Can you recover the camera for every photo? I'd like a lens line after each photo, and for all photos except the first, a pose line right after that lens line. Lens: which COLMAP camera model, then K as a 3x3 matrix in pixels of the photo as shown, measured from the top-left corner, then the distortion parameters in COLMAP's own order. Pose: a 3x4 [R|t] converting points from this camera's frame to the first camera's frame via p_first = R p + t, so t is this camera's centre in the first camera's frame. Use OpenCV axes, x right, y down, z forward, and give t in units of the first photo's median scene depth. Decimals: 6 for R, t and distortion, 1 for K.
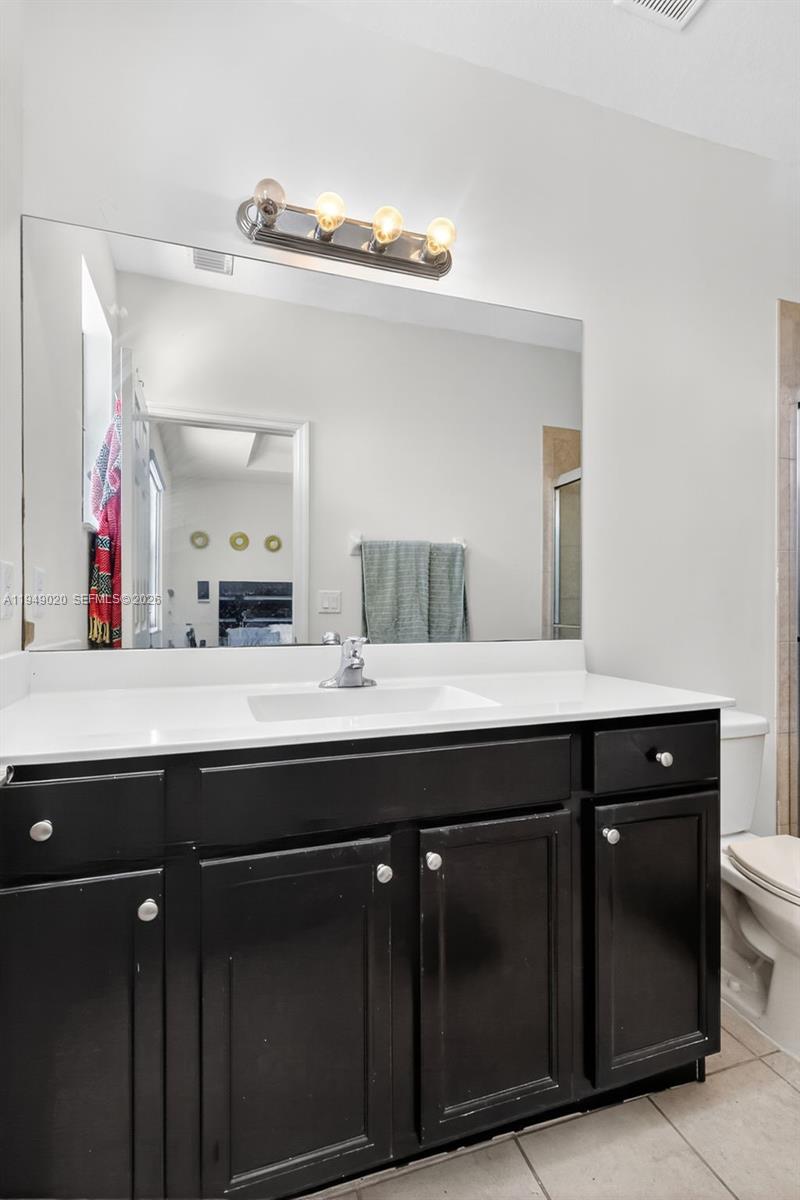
lens RADIAL K [[561.4, 0, 402.0], [0, 561.4, 600.7], [0, 0, 1]] dist [-0.000017, -0.000018]
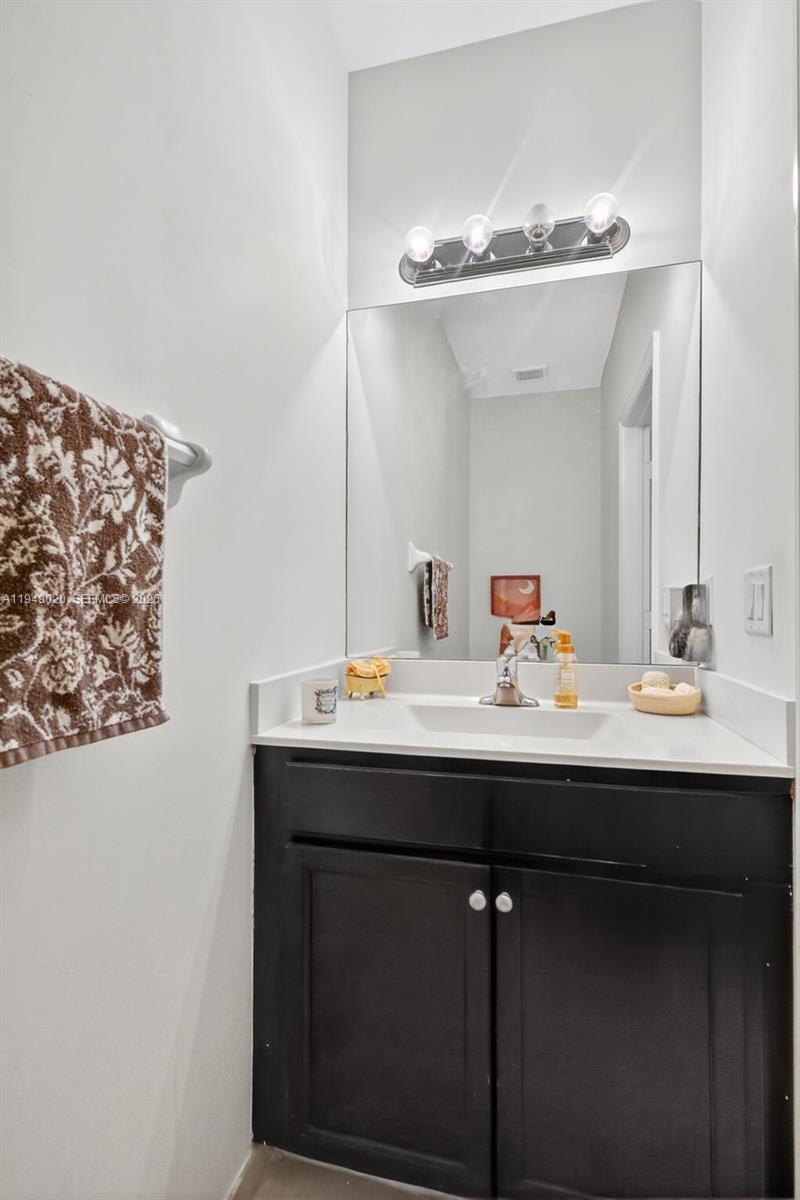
lens RADIAL K [[561.4, 0, 402.9], [0, 561.4, 602.1], [0, 0, 1]] dist [-0.000017, -0.000018]
pose [[0.841248, -0.008829, -0.540578, 0.282980], [-0.002267, 0.999800, -0.019856, -0.005212], [0.540645, 0.017929, 0.841060, 0.084568]]
